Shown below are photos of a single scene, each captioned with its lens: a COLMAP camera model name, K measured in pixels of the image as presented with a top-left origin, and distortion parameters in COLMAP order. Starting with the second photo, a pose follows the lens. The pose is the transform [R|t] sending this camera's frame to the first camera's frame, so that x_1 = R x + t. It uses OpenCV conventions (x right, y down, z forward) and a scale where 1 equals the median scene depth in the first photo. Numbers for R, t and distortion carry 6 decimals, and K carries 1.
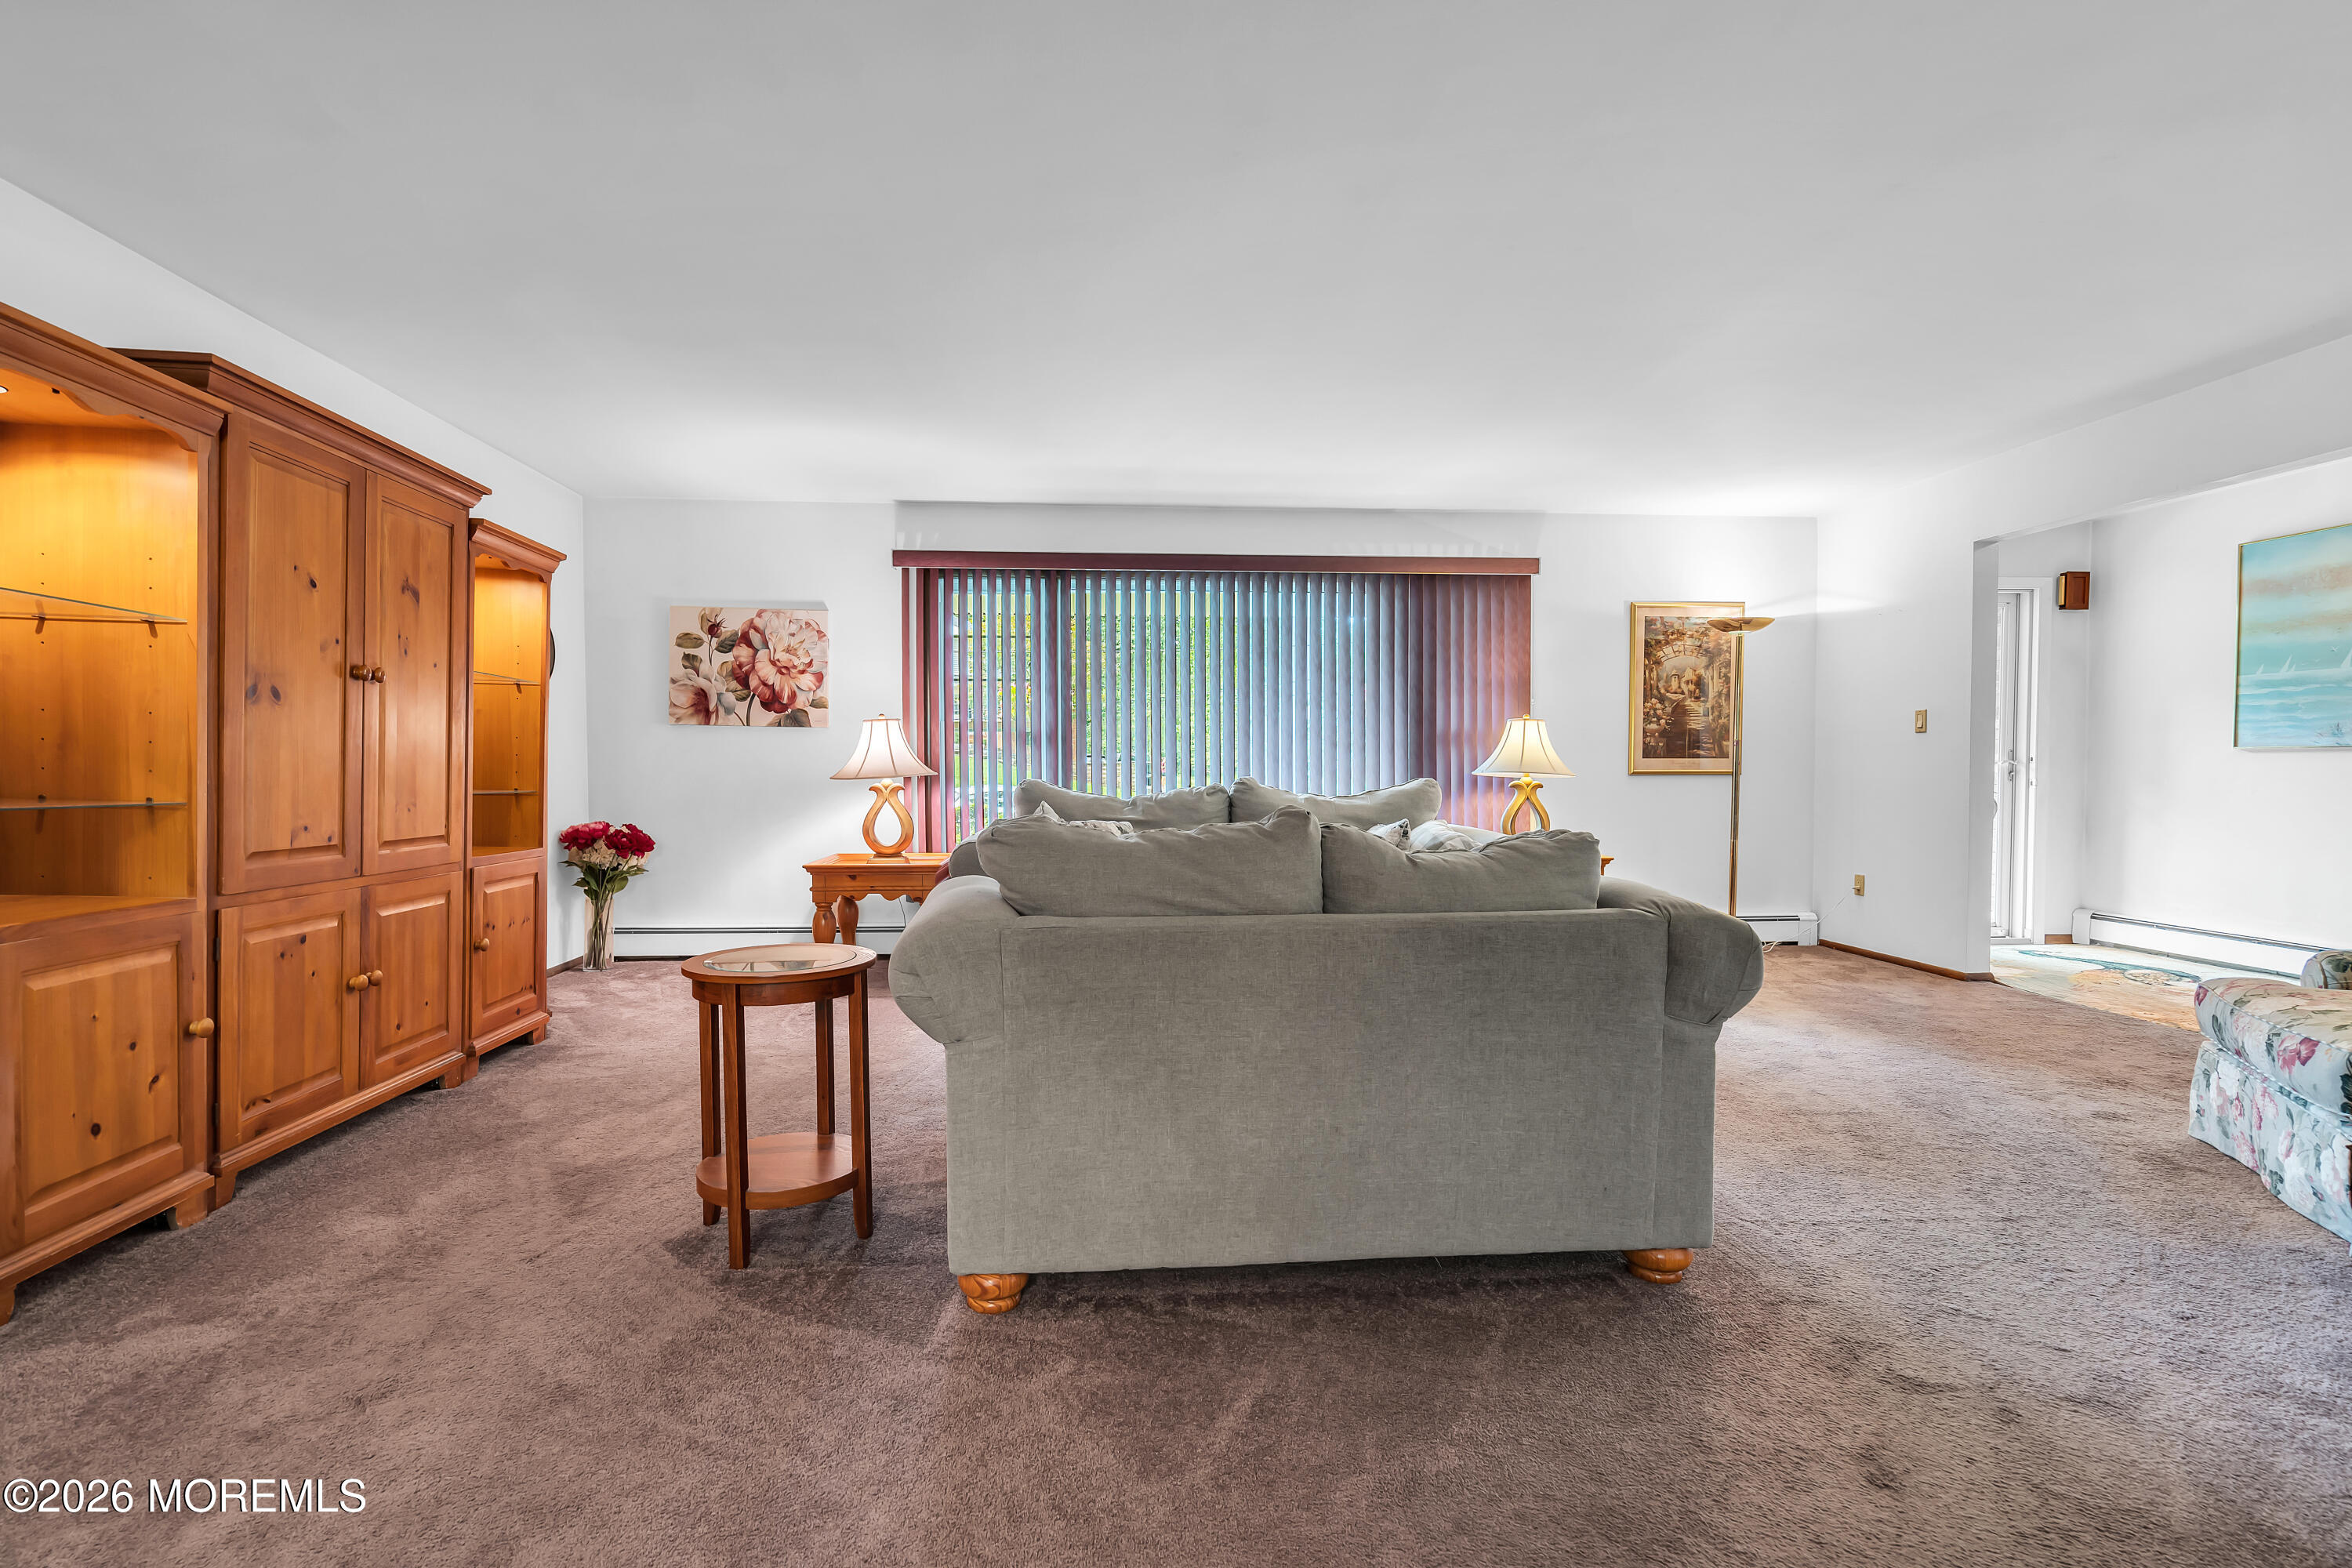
lens RADIAL K [[1083.5, 0, 1170.5], [0, 1083.5, 789.3], [0, 0, 1]] dist [-0.003514, 0.001241]
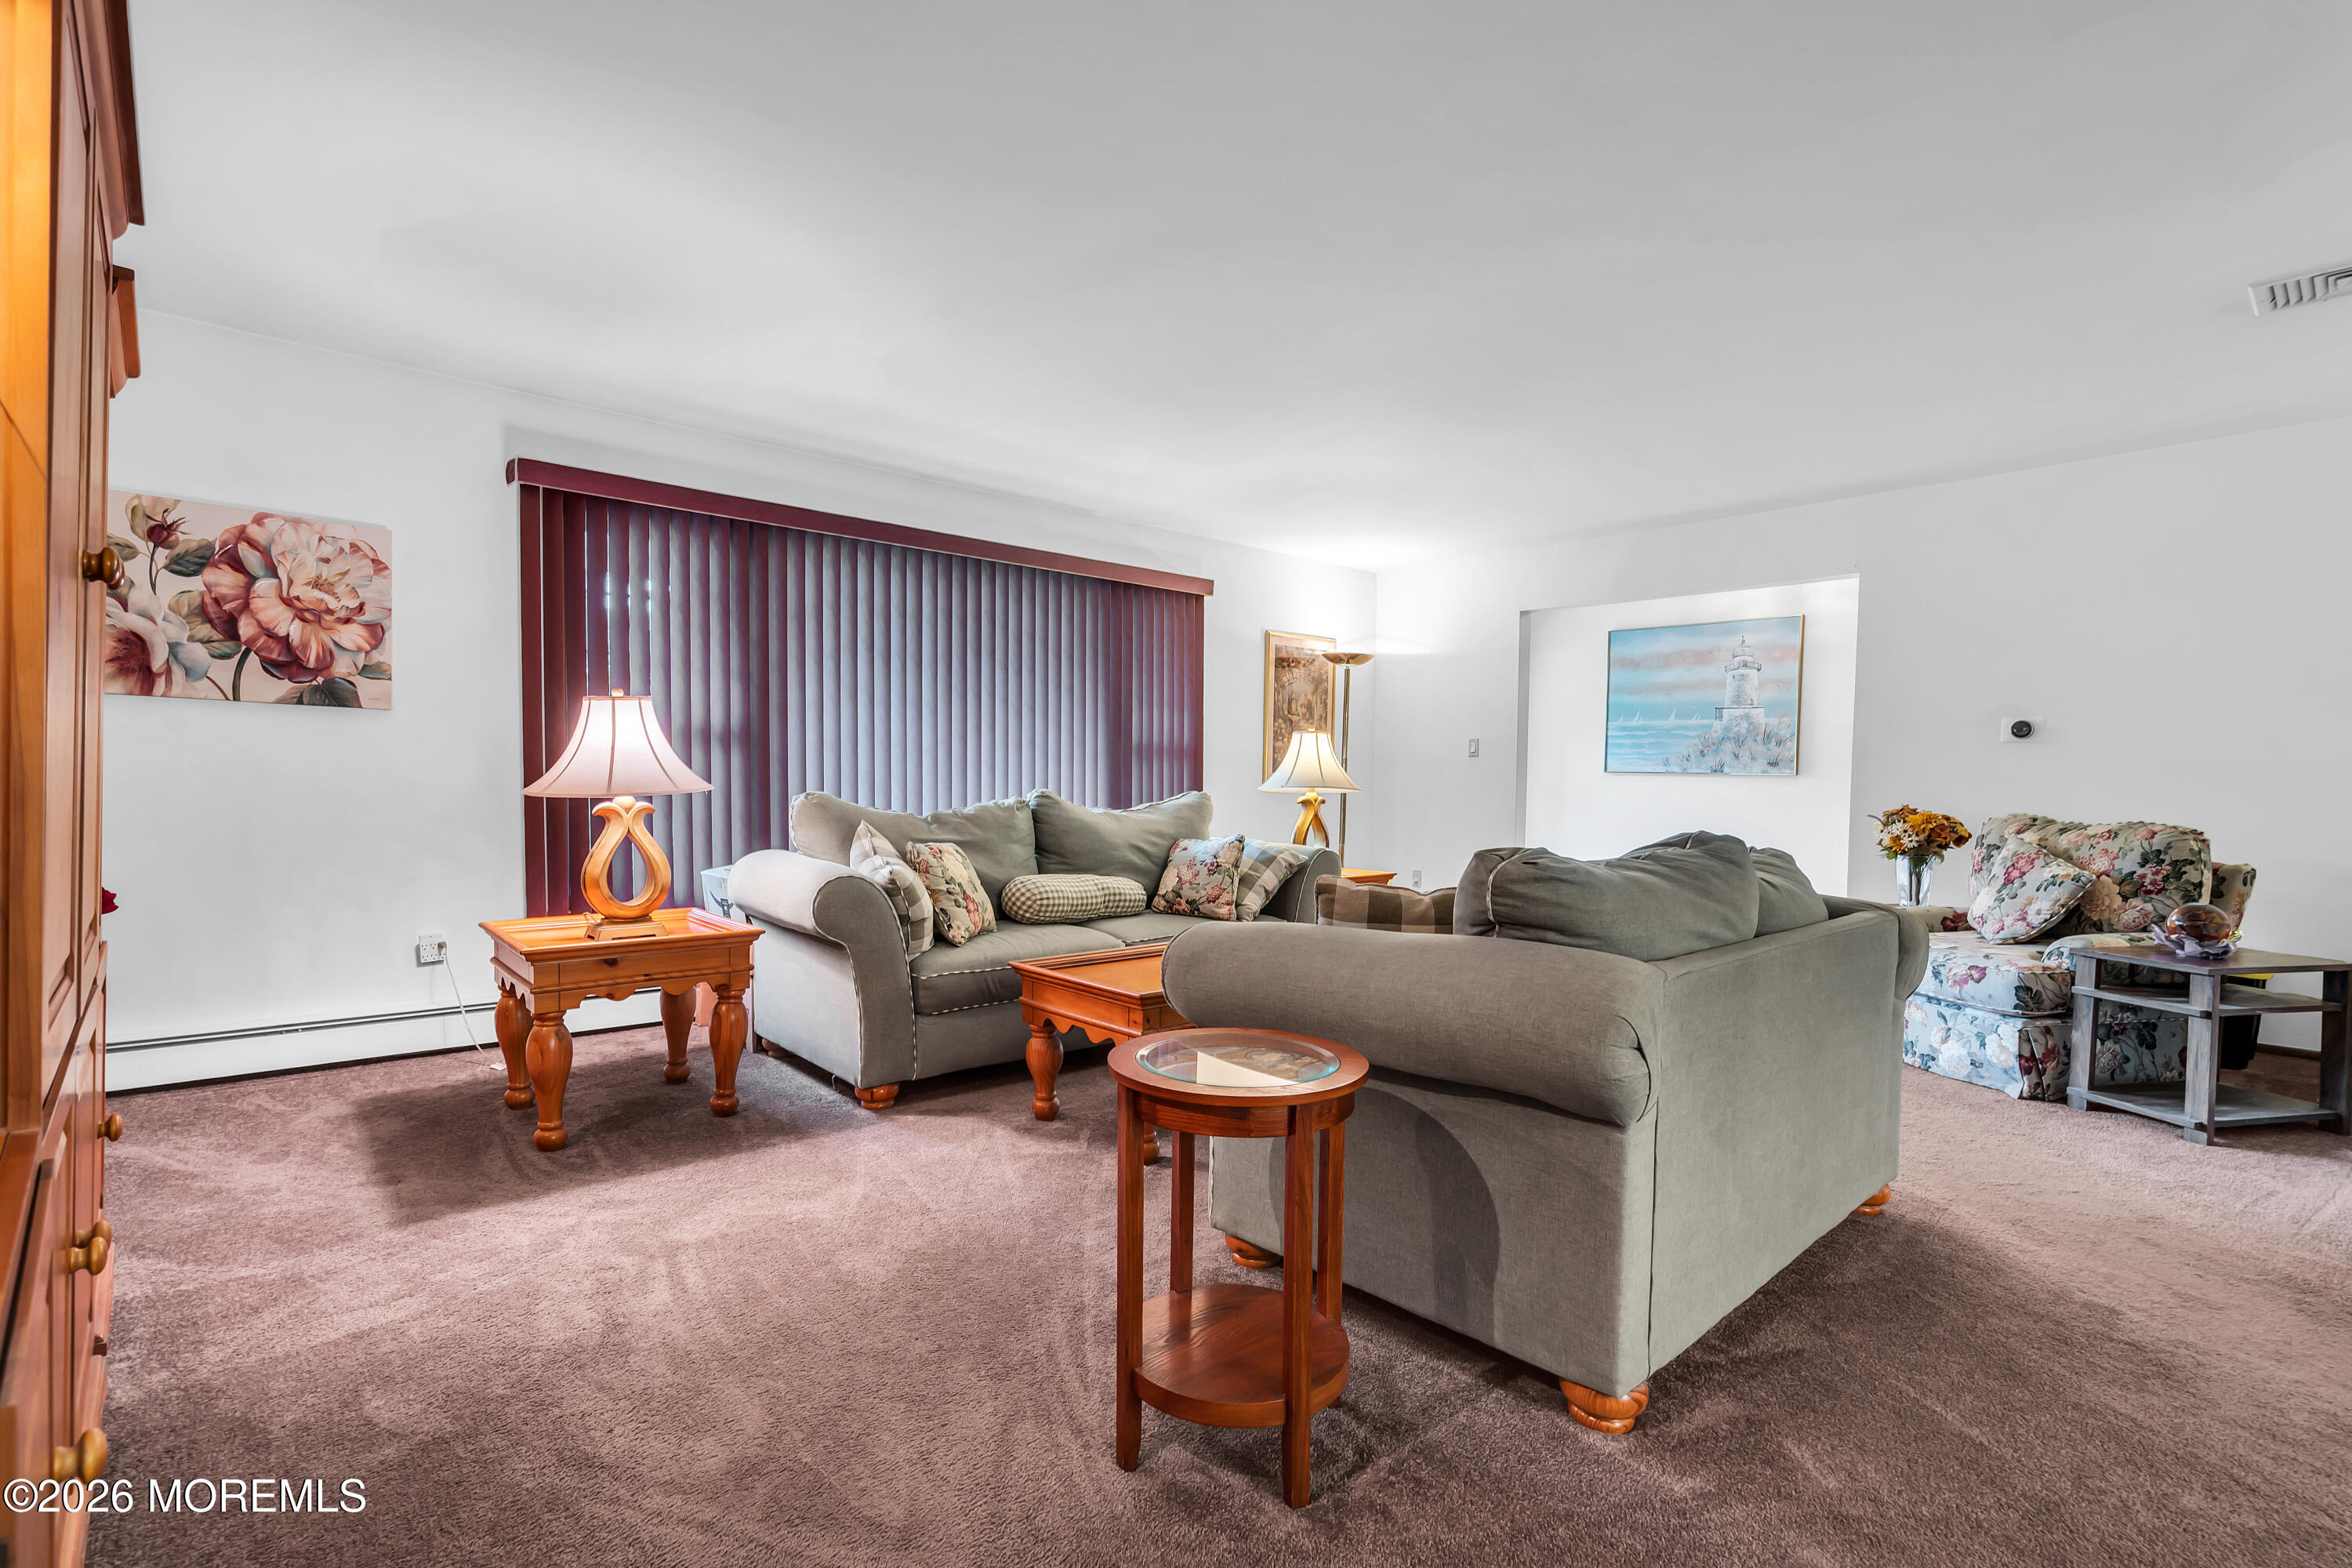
lens RADIAL K [[1083.5, 0, 1167.0], [0, 1083.5, 818.9], [0, 0, 1]] dist [-0.003514, 0.001241]
pose [[0.794154, -0.012338, 0.607591, -0.344011], [-0.002319, 0.999725, 0.023331, -0.007250], [-0.607712, -0.019938, 0.793907, 0.194181]]
